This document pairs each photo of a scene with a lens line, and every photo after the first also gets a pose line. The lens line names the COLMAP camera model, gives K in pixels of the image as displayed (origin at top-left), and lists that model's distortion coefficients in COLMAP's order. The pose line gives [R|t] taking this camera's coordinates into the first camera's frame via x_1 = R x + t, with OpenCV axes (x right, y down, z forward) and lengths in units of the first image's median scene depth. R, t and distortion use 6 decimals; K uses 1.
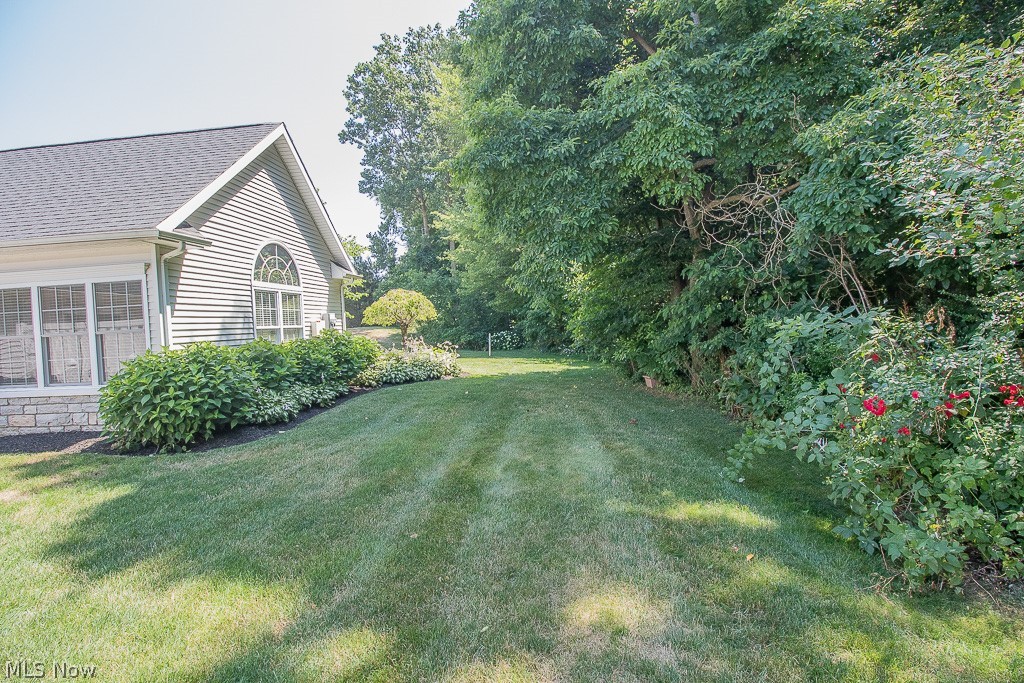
lens RADIAL K [[473.8, 0, 517.5], [0, 473.8, 336.6], [0, 0, 1]] dist [-0.005167, -0.008590]
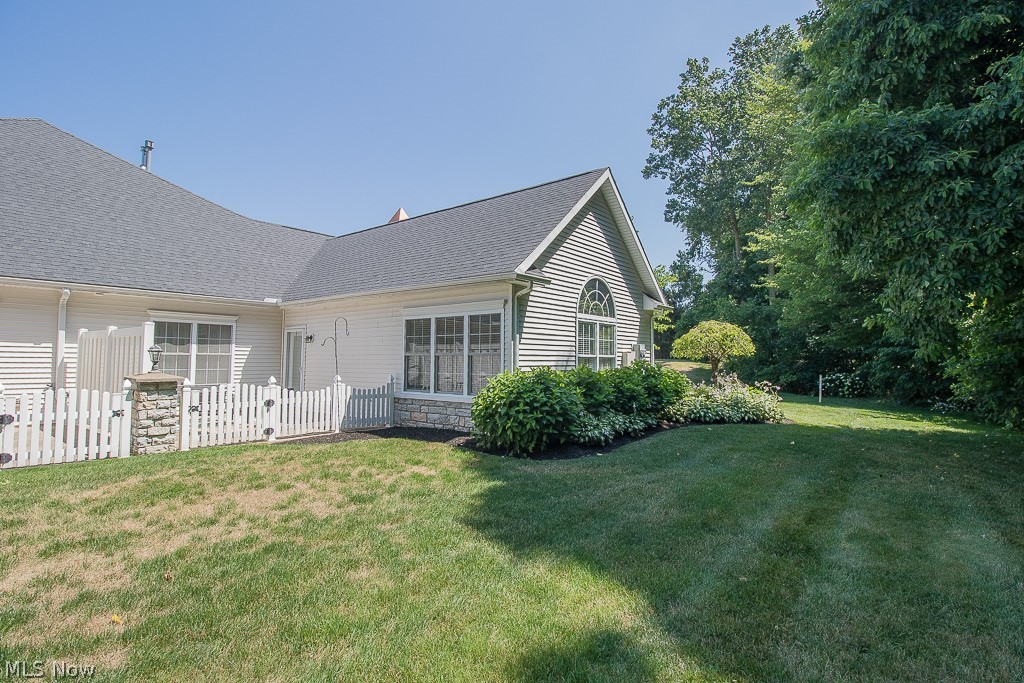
lens RADIAL K [[510.7, 0, 511.4], [0, 510.7, 336.1], [0, 0, 1]] dist [-0.003118, -0.010884]
pose [[0.825430, 0.025092, -0.563947, -0.017005], [-0.062107, 0.996984, -0.046546, 0.000333], [0.561078, 0.073446, 0.824498, -0.085062]]
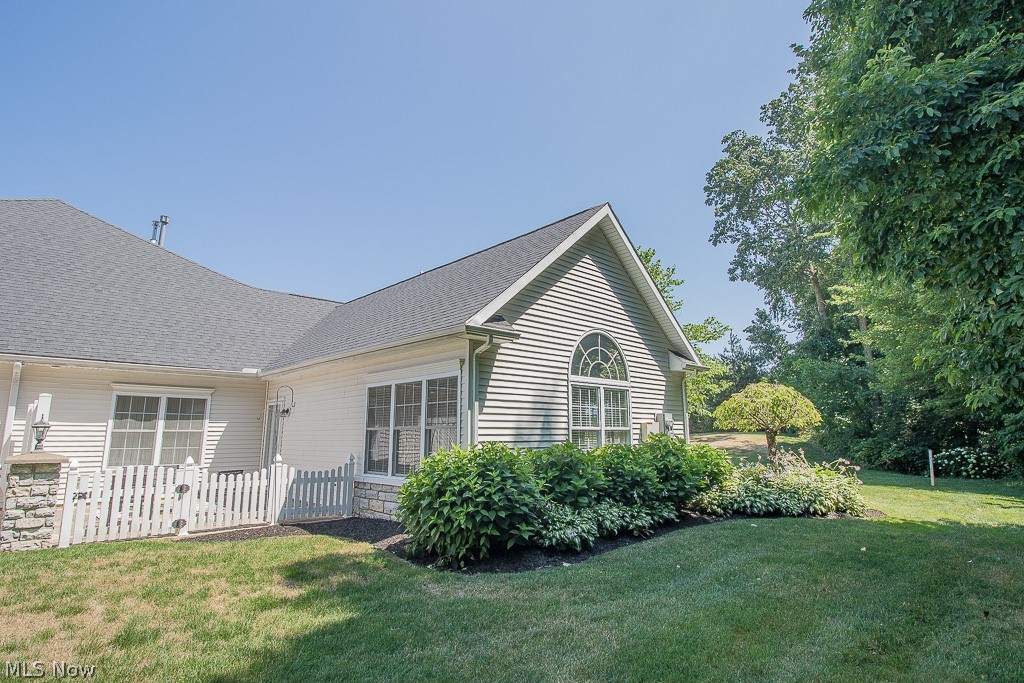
lens RADIAL K [[533.5, 0, 511.2], [0, 533.5, 340.9], [0, 0, 1]] dist [0.000619, -0.011282]
pose [[0.740228, -0.073024, -0.668379, 0.048488], [-0.052571, 0.984755, -0.165812, -0.011089], [0.670298, 0.157876, 0.725104, 0.233576]]
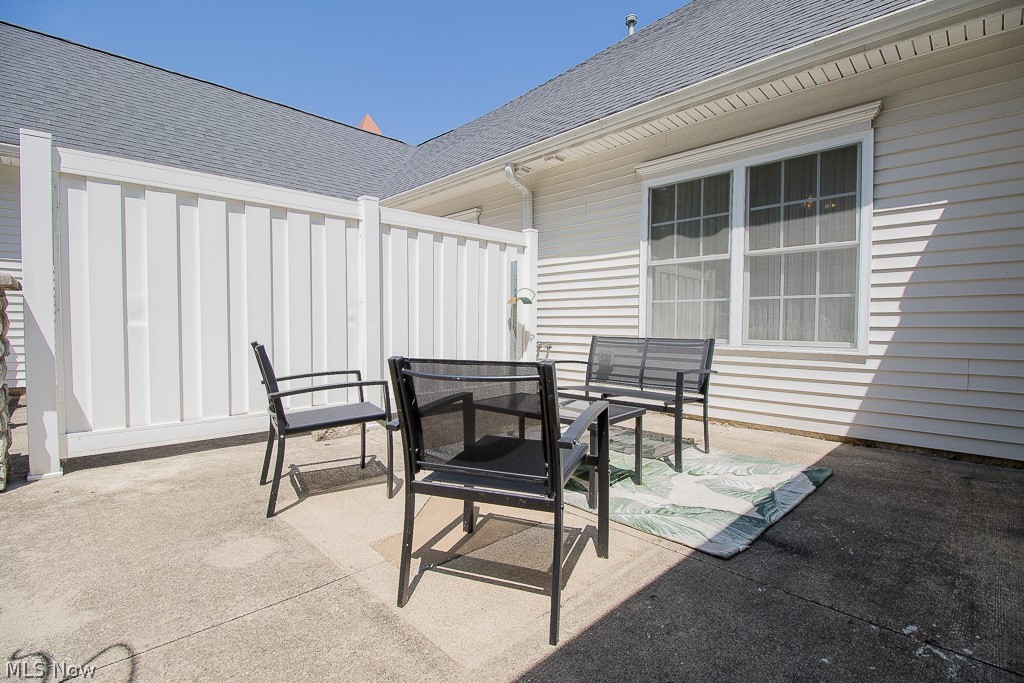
lens RADIAL K [[473.8, 0, 508.7], [0, 473.8, 335.8], [0, 0, 1]] dist [-0.005167, -0.008590]
pose [[-0.653038, 0.070902, -0.753999, -1.273833], [0.008186, 0.996211, 0.086589, 0.094360], [0.757281, 0.050374, -0.651143, 0.922897]]
